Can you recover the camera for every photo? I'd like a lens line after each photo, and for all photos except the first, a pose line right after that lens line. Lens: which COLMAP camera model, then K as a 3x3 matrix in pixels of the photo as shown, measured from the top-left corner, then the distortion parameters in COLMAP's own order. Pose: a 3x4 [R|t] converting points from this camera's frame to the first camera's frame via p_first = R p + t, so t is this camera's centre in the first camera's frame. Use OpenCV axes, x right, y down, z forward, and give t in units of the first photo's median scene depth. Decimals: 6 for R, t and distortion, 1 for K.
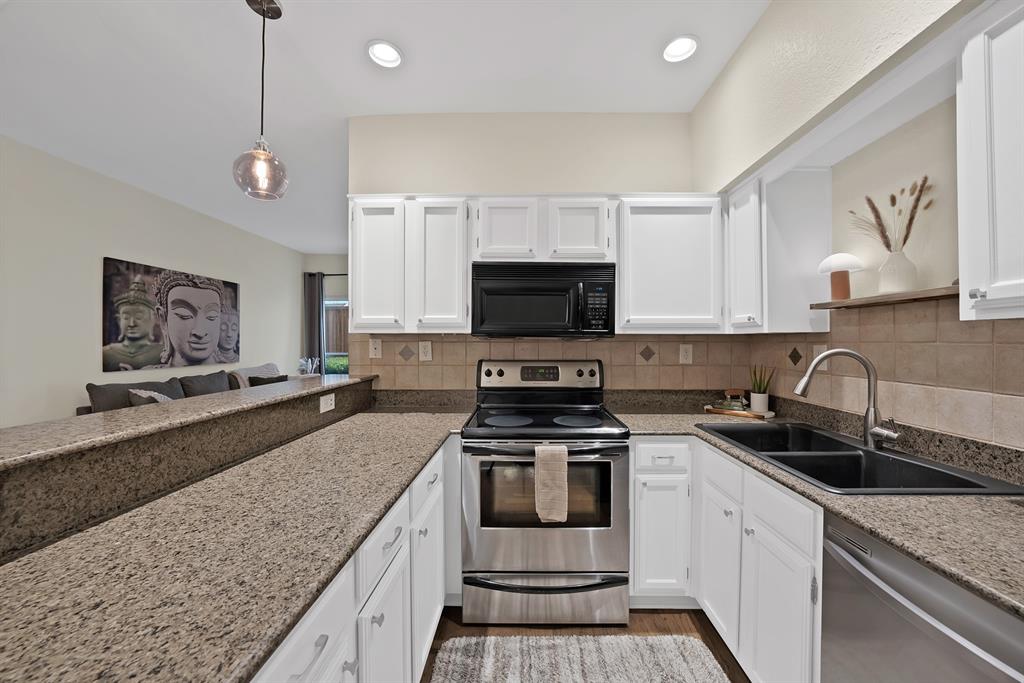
lens RADIAL K [[373.4, 0, 516.5], [0, 373.4, 339.0], [0, 0, 1]] dist [-0.025737, 0.007627]
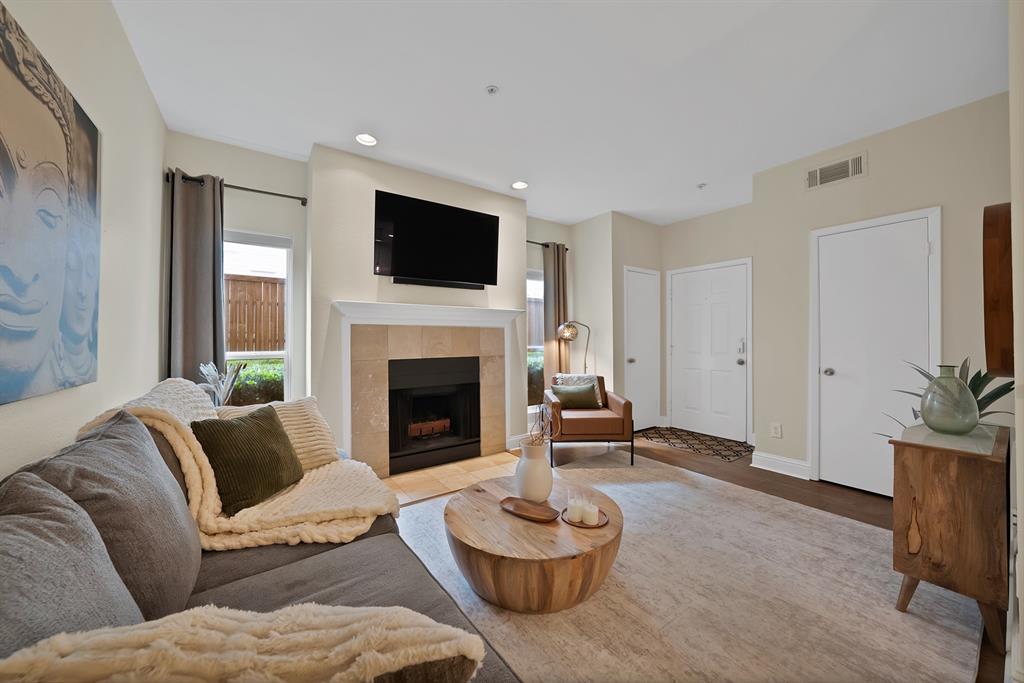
lens RADIAL K [[367.9, 0, 514.8], [0, 367.9, 335.2], [0, 0, 1]] dist [-0.010345, -0.000020]
pose [[0.810597, 0.006000, 0.585574, -1.280151], [-0.000602, 0.999956, -0.009412, 0.053374], [-0.585605, 0.007277, 0.810564, 1.076682]]
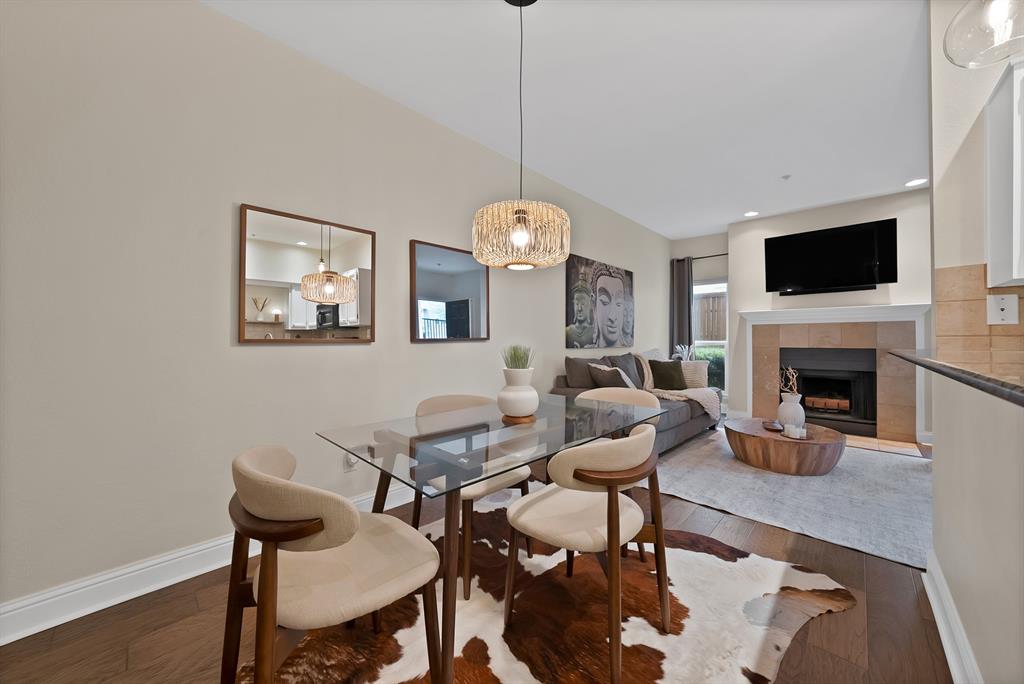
lens RADIAL K [[368.7, 0, 513.3], [0, 368.7, 340.4], [0, 0, 1]] dist [-0.030609, 0.007301]
pose [[0.737869, 0.004573, -0.674928, -0.585737], [0.002010, 0.999958, 0.008973, 0.071116], [0.674941, -0.007978, 0.737829, -0.024301]]
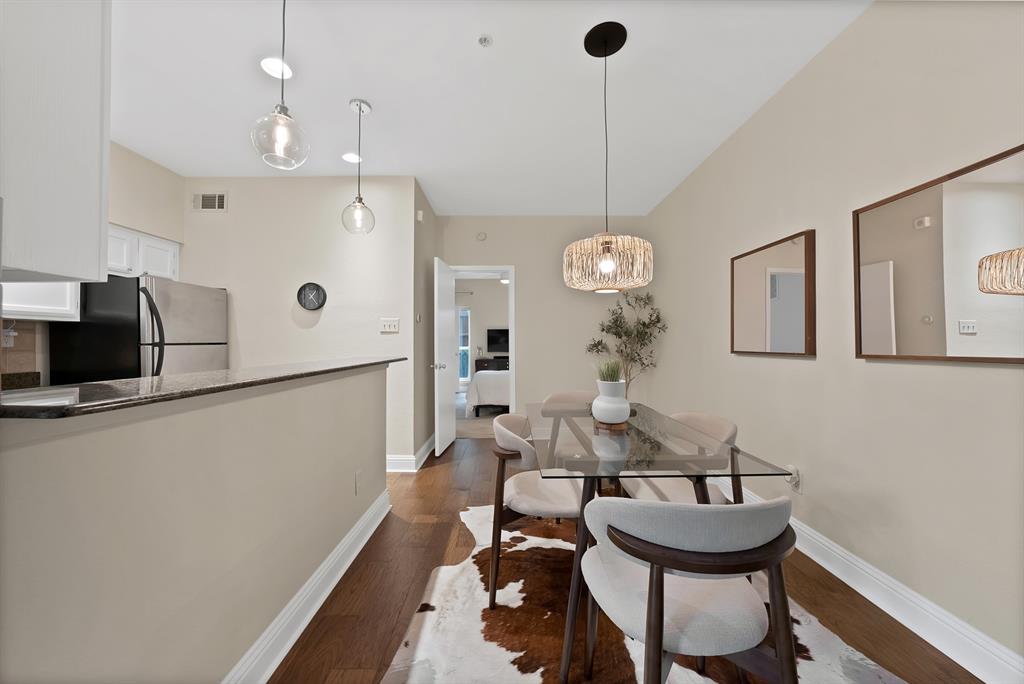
lens RADIAL K [[373.4, 0, 516.5], [0, 373.4, 339.5], [0, 0, 1]] dist [-0.025737, 0.007627]
pose [[-0.999471, 0.004129, -0.032267, -0.820814], [0.004538, 0.999910, -0.012594, 0.053515], [0.032212, -0.012734, -0.999400, 1.277780]]
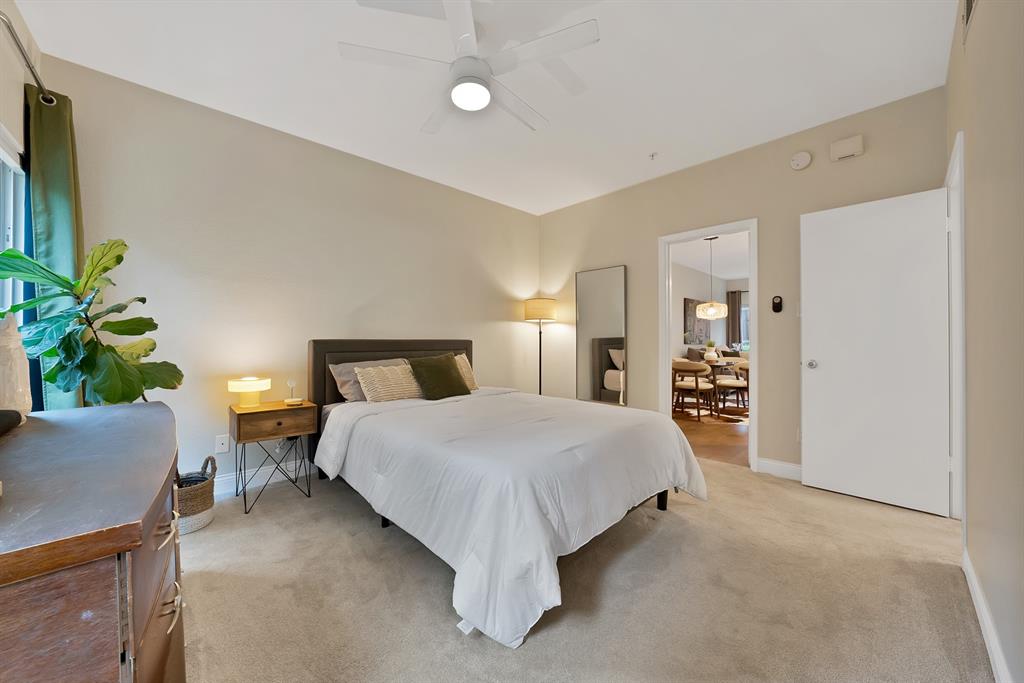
lens RADIAL K [[373.4, 0, 516.5], [0, 373.4, 339.0], [0, 0, 1]] dist [-0.025737, 0.007627]
pose [[0.709664, -0.000733, -0.704540, -0.214609], [0.004491, 0.999984, 0.003484, 0.054464], [0.704526, -0.005636, 0.709655, -2.137698]]
